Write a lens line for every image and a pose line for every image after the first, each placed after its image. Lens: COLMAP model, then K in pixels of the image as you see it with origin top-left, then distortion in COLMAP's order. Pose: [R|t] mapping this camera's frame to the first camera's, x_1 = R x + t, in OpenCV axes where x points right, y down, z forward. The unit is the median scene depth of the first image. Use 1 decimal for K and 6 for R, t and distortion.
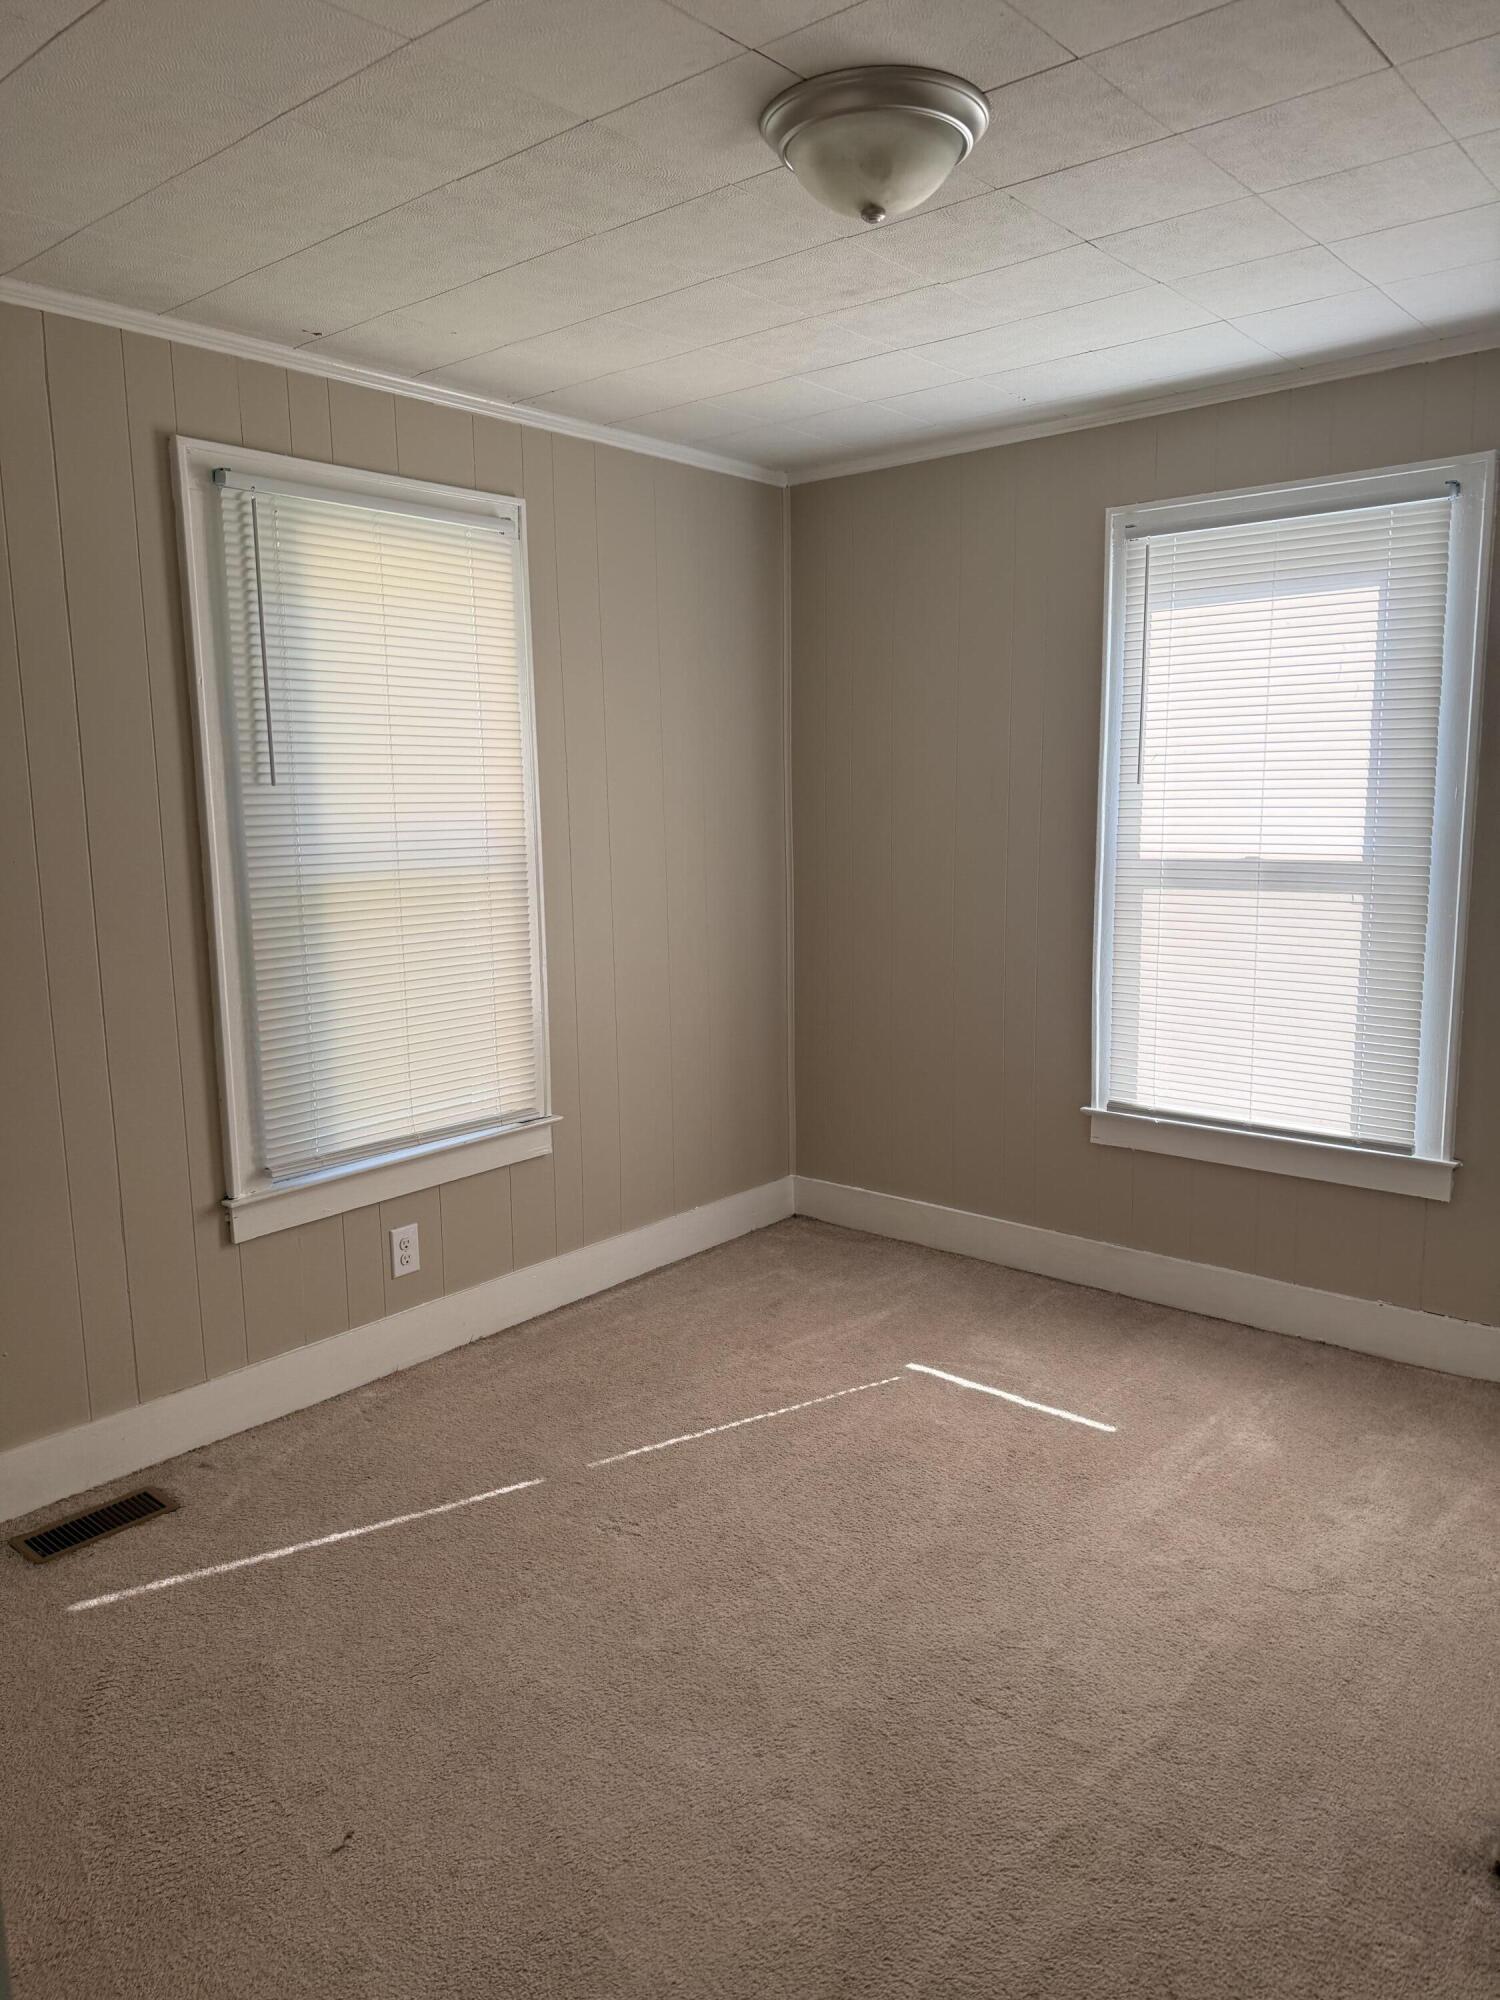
lens RADIAL K [[1418.8, 0, 752.3], [0, 1418.8, 1009.1], [0, 0, 1]] dist [0.032469, -0.047599]
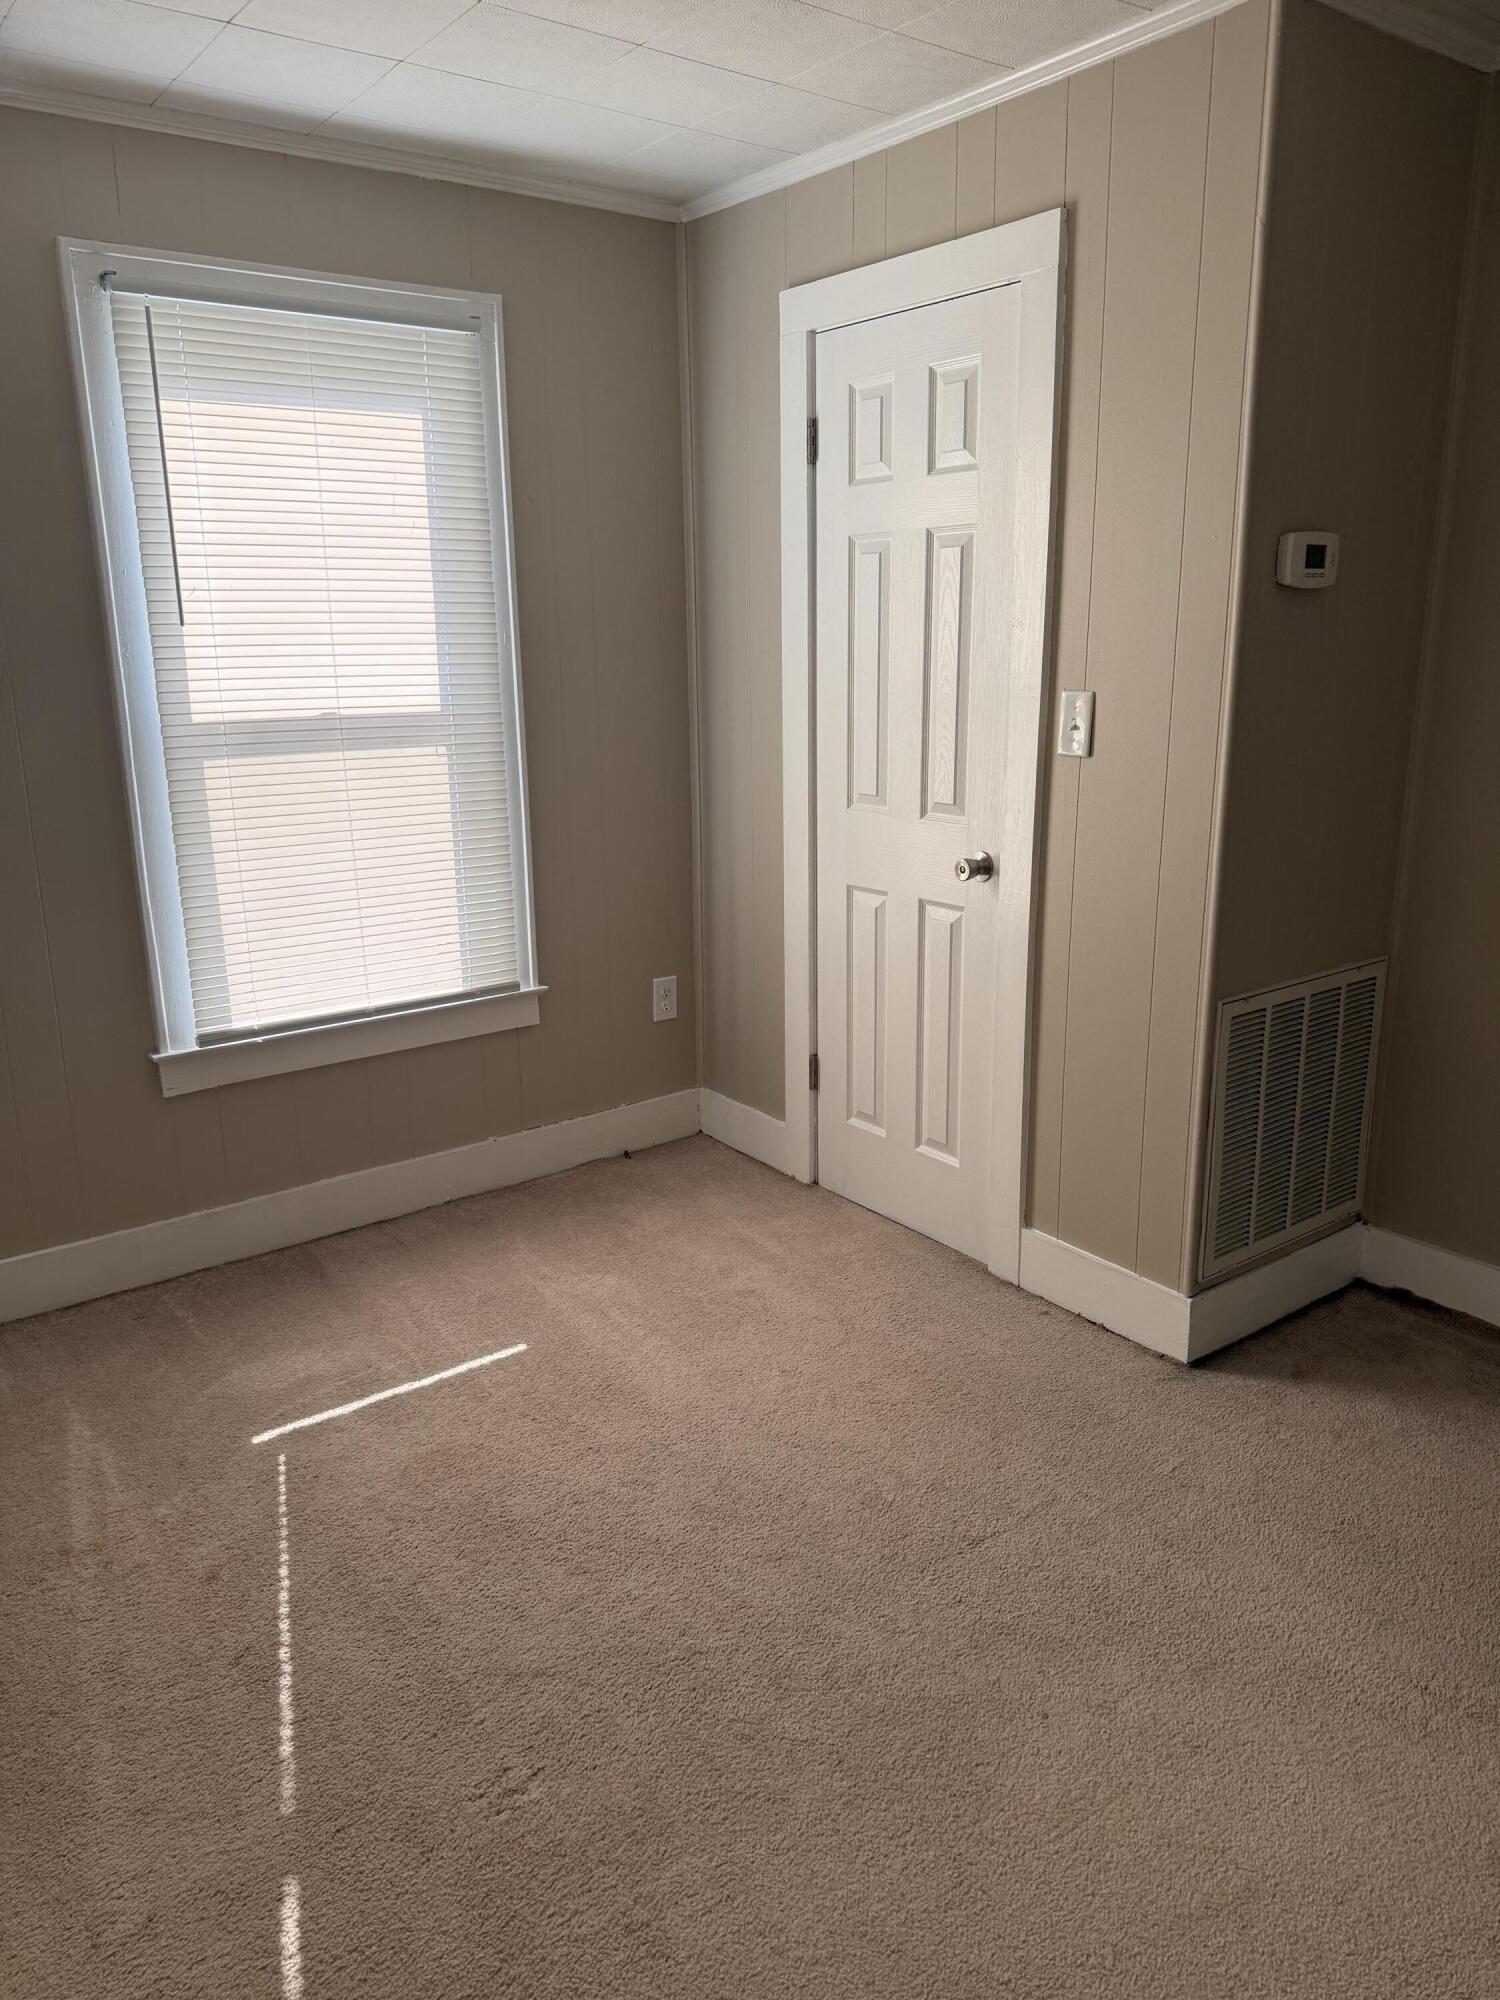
lens RADIAL K [[1418.8, 0, 757.4], [0, 1418.8, 1015.0], [0, 0, 1]] dist [0.032469, -0.047599]
pose [[0.190790, -0.251751, 0.948800, -0.482076], [0.155920, 0.962056, 0.223915, -0.083162], [-0.969169, 0.105216, 0.222803, 0.566704]]
